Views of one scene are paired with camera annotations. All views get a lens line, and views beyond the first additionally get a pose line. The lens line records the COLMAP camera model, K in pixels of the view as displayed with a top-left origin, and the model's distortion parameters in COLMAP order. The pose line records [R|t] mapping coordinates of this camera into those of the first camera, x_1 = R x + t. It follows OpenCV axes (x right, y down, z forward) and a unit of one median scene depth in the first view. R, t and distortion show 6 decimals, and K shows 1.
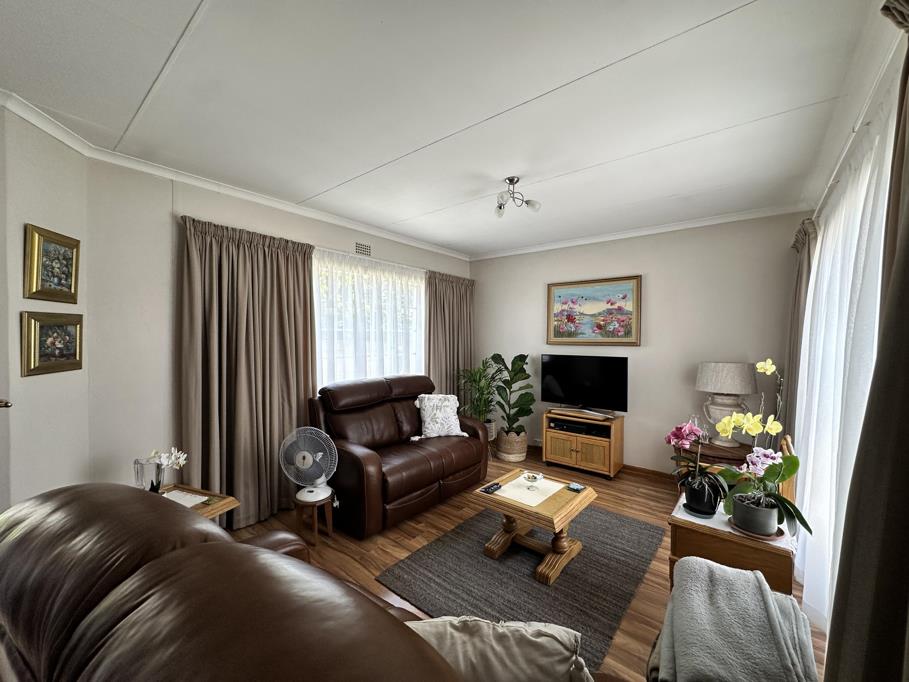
lens RADIAL K [[364.4, 0, 454.9], [0, 364.4, 343.1], [0, 0, 1]] dist [-0.006668, 0.001031]
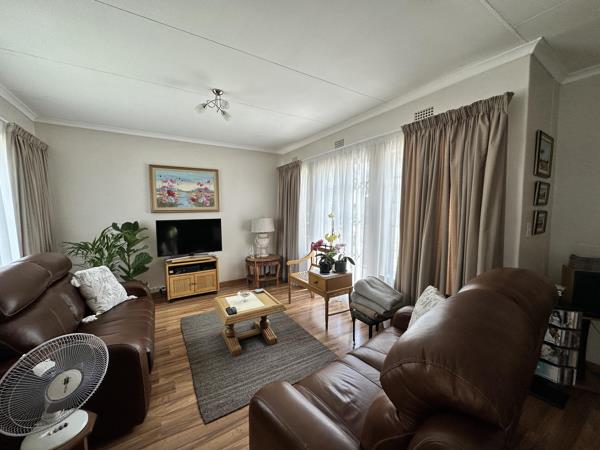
lens RADIAL K [[240.6, 0, 301.9], [0, 240.6, 225.0], [0, 0, 1]] dist [-0.006668, 0.001031]
pose [[0.316874, -0.075498, 0.945458, -0.416593], [0.024173, 0.997146, 0.071523, -0.001534], [-0.948160, 0.000191, 0.317794, 0.263142]]
